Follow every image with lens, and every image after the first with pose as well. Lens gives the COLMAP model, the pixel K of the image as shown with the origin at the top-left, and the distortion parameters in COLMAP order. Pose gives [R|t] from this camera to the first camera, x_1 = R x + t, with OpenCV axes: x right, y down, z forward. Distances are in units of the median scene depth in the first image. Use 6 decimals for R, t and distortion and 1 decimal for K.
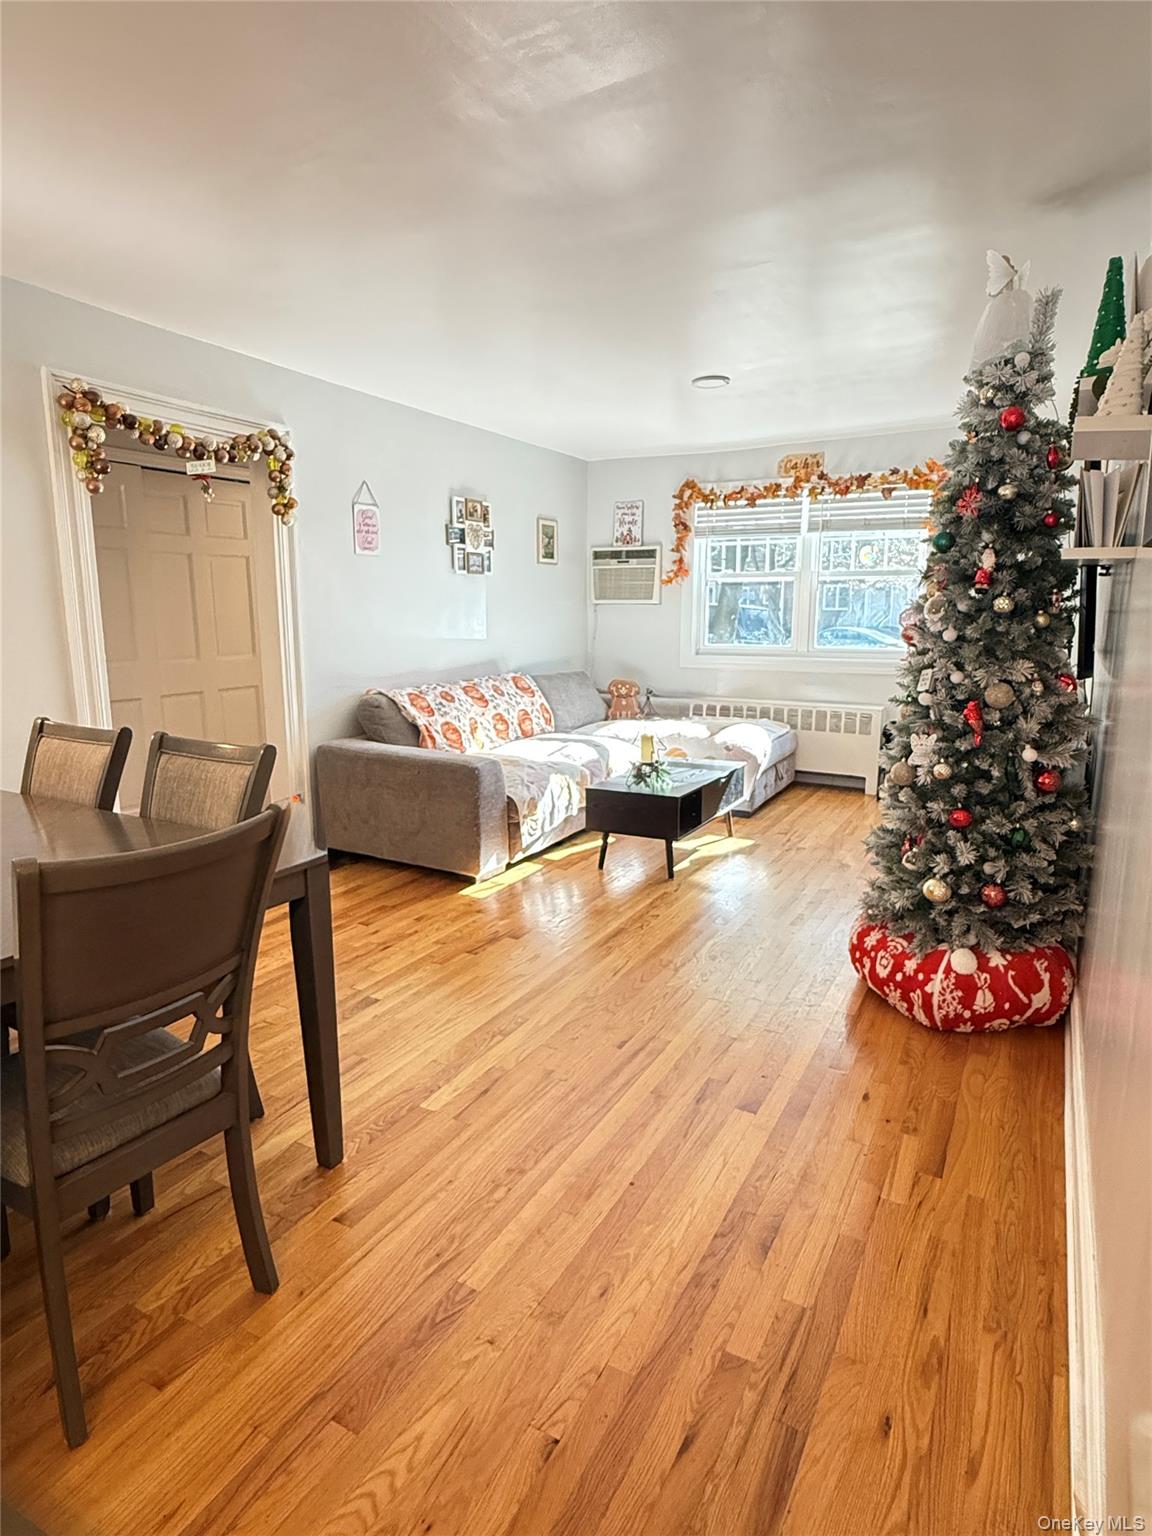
lens RADIAL K [[877.8, 0, 573.2], [0, 877.8, 769.2], [0, 0, 1]] dist [-0.003364, 0.001234]
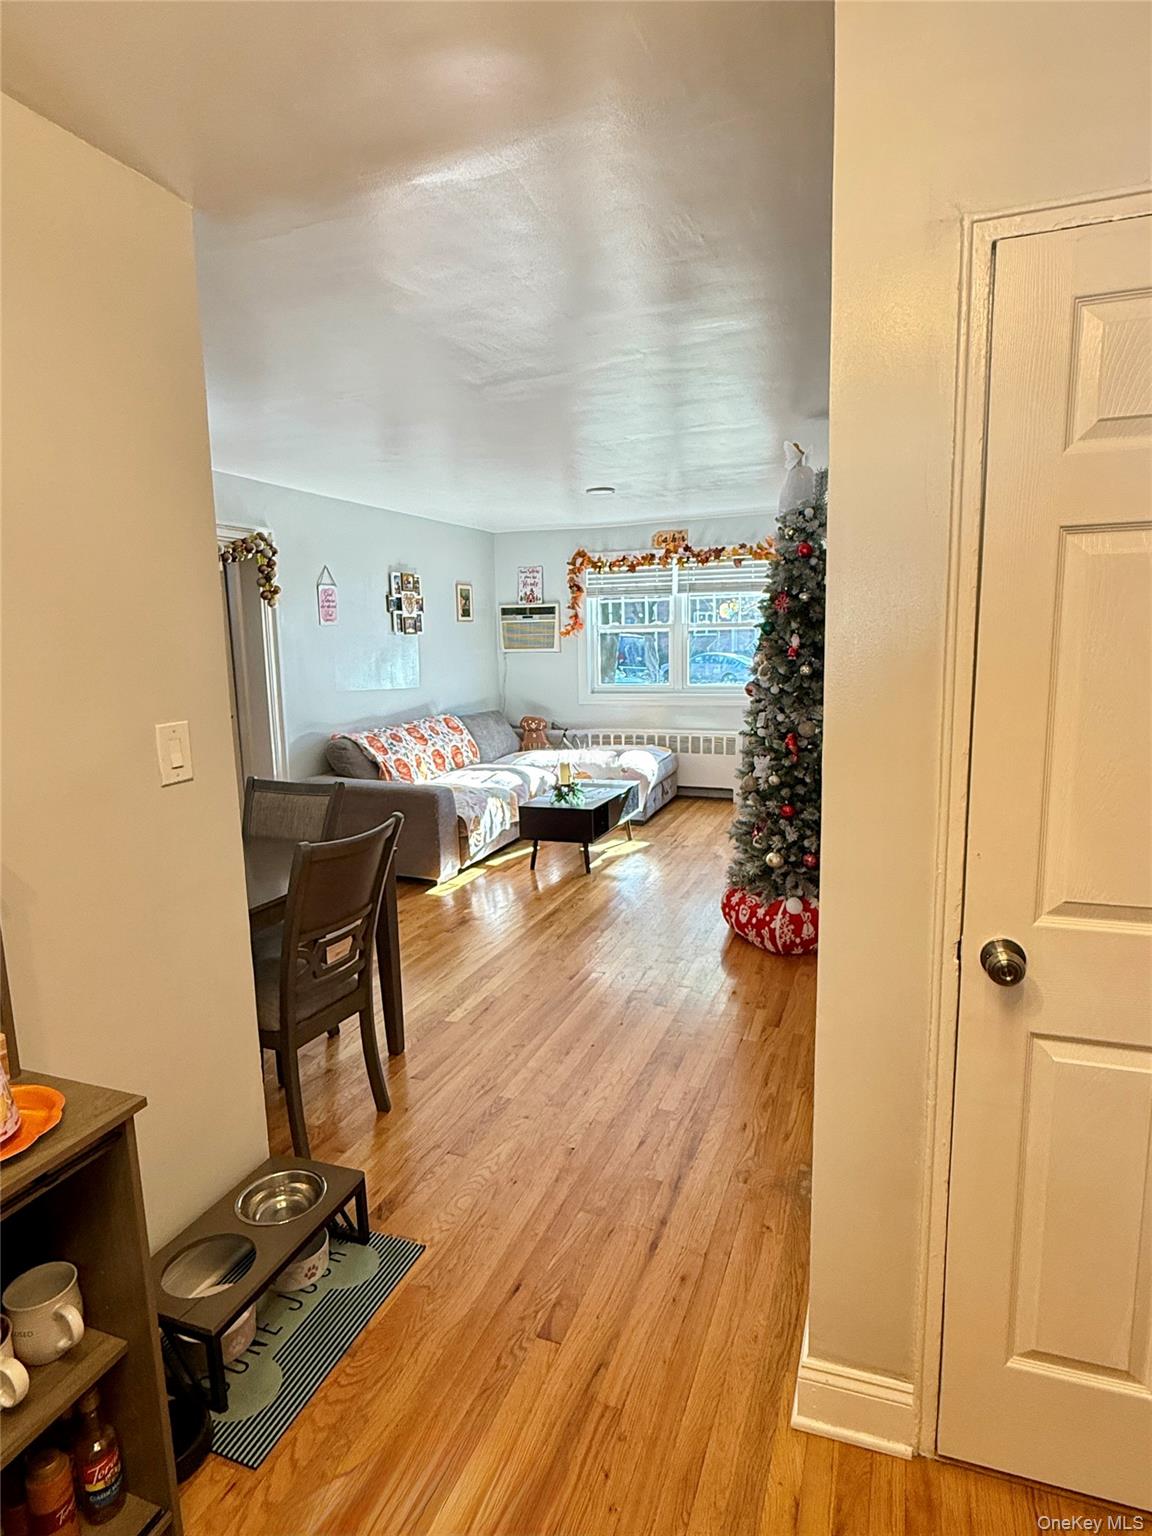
lens RADIAL K [[877.8, 0, 577.8], [0, 877.8, 768.0], [0, 0, 1]] dist [-0.003364, 0.001234]
pose [[0.989645, -0.041463, 0.137414, -0.079815], [0.045567, 0.998600, -0.026852, 0.004224], [-0.136108, 0.032836, 0.990150, -0.299969]]
